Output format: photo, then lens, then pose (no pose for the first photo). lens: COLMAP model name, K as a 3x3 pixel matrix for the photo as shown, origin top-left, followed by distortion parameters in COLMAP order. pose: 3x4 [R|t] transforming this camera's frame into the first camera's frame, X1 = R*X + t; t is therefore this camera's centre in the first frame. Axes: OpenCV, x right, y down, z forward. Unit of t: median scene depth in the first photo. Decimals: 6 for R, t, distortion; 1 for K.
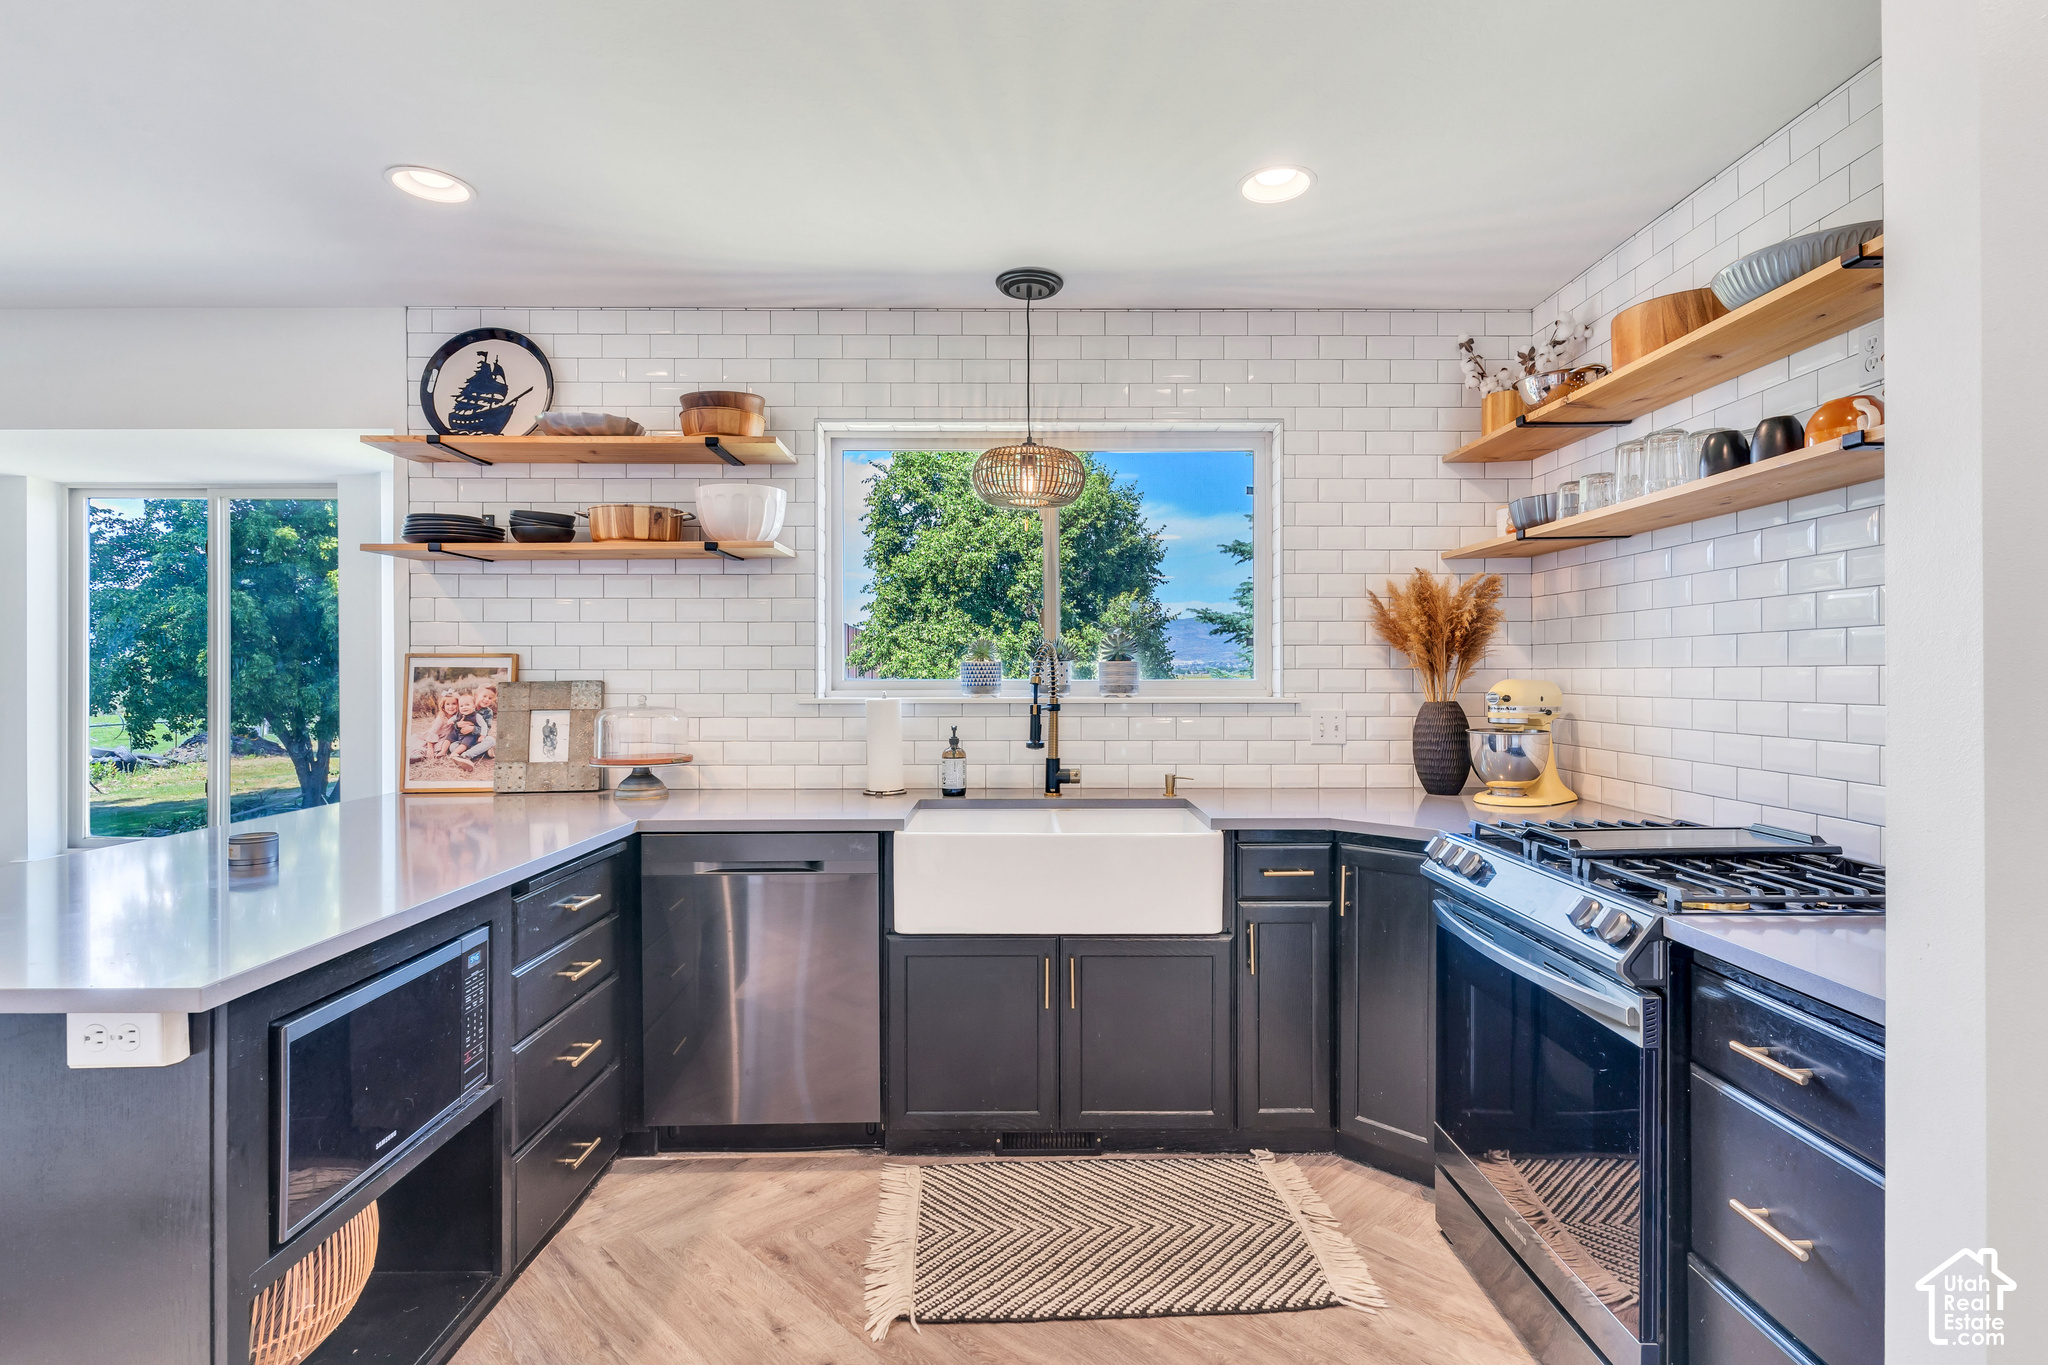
lens RADIAL K [[977.4, 0, 1012.5], [0, 977.4, 668.4], [0, 0, 1]] dist [0.006866, 0.001177]
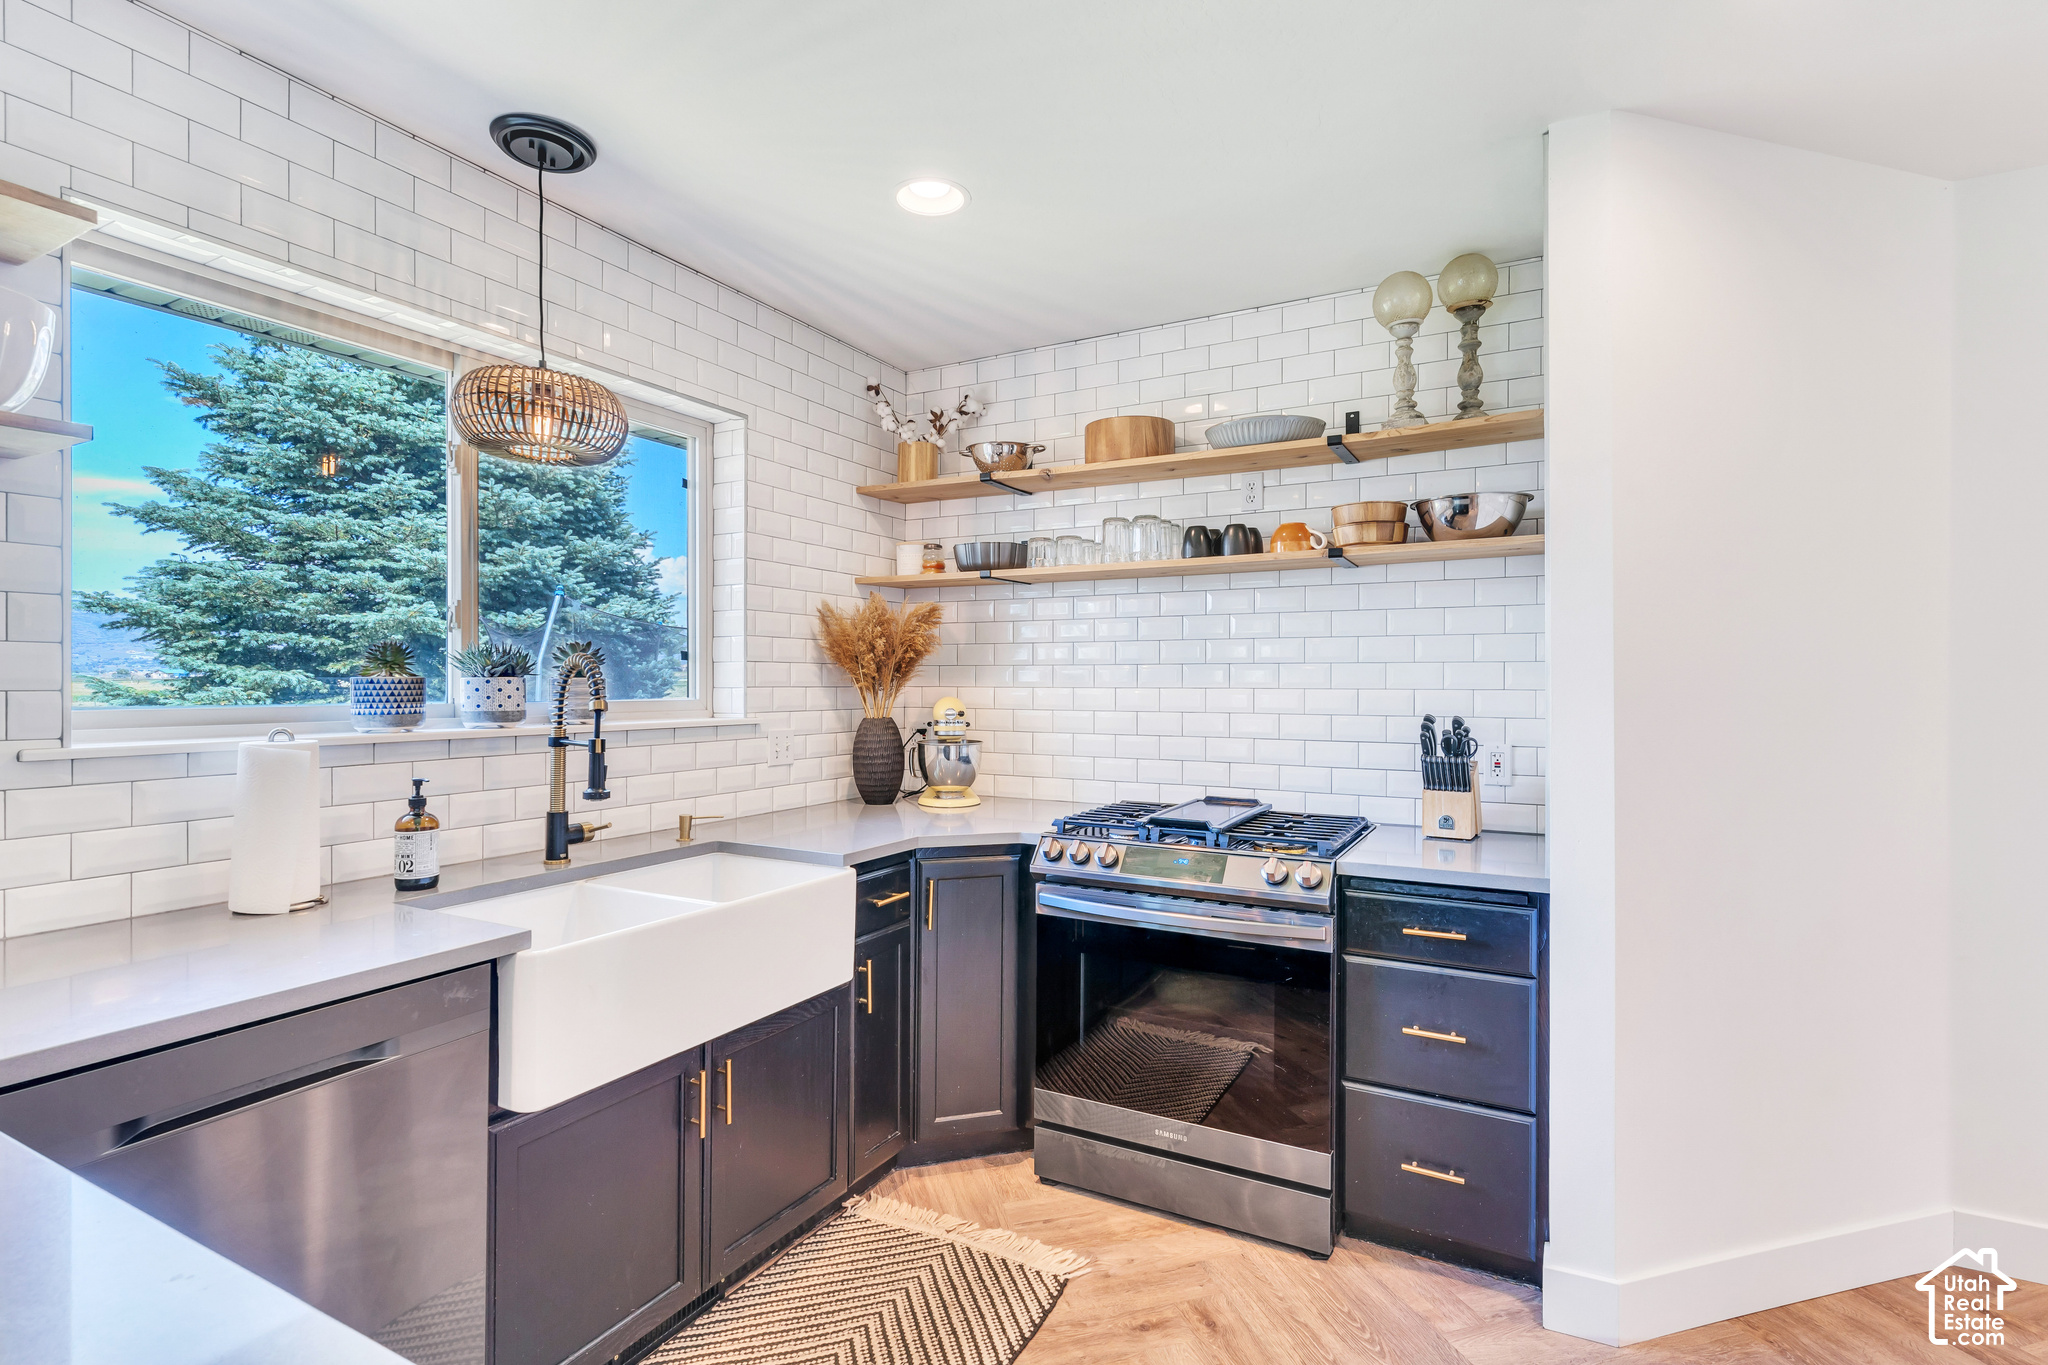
lens RADIAL K [[977.4, 0, 1015.1], [0, 977.4, 677.2], [0, 0, 1]] dist [0.006866, 0.001177]
pose [[0.488328, 0.005805, 0.872641, -0.449763], [-0.007097, 0.999971, -0.002681, -0.009067], [-0.872631, -0.004884, 0.488355, 0.367802]]
